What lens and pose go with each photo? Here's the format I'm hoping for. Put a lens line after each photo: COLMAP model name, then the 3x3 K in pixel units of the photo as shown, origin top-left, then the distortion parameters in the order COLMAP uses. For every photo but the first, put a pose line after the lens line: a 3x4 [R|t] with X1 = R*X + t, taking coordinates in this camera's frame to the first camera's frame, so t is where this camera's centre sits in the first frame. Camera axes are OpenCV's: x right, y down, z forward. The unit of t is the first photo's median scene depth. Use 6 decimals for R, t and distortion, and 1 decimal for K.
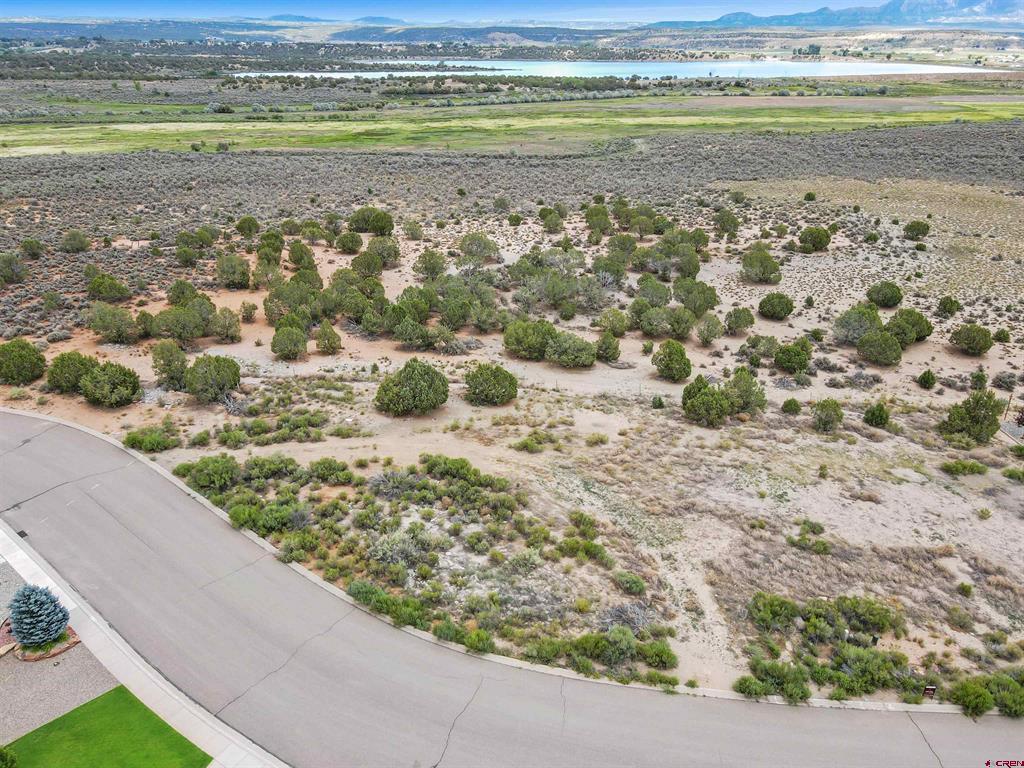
lens RADIAL K [[756.2, 0, 511.7], [0, 756.2, 374.2], [0, 0, 1]] dist [0.001919, 0.022345]
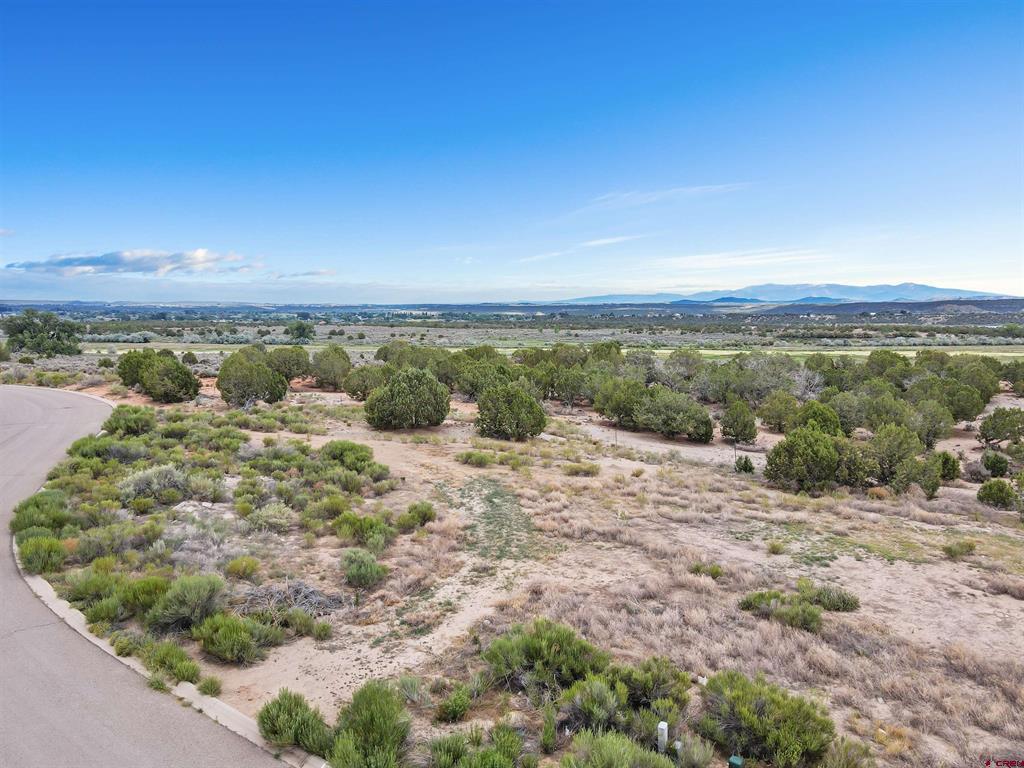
lens RADIAL K [[761.8, 0, 511.8], [0, 761.8, 380.5], [0, 0, 1]] dist [0.003232, 0.018786]
pose [[0.855060, 0.032134, -0.517532, 0.469154], [-0.202406, 0.939582, -0.276074, 0.245320], [0.477393, 0.340812, 0.809904, 0.491491]]
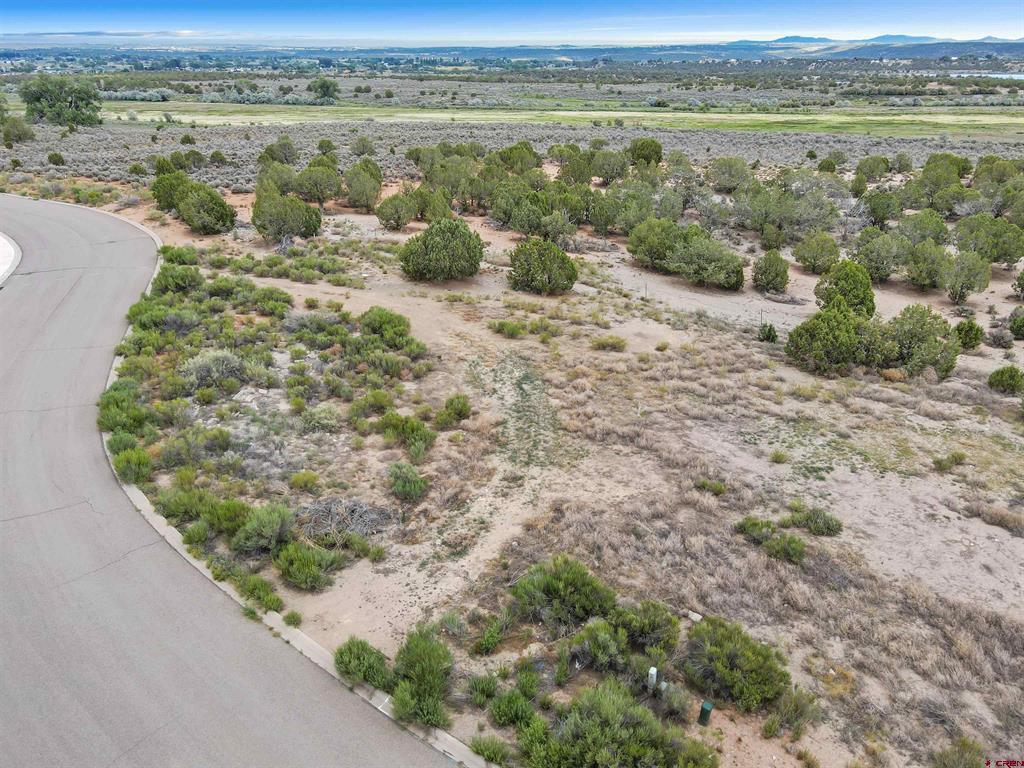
lens RADIAL K [[767.7, 0, 512.0], [0, 767.7, 384.0], [0, 0, 1]] dist [0.005709, 0.013624]
pose [[0.830286, 0.204137, -0.518606, 0.479644], [-0.215989, 0.975647, 0.038244, 0.135148], [0.513784, 0.080259, 0.854157, 0.435281]]
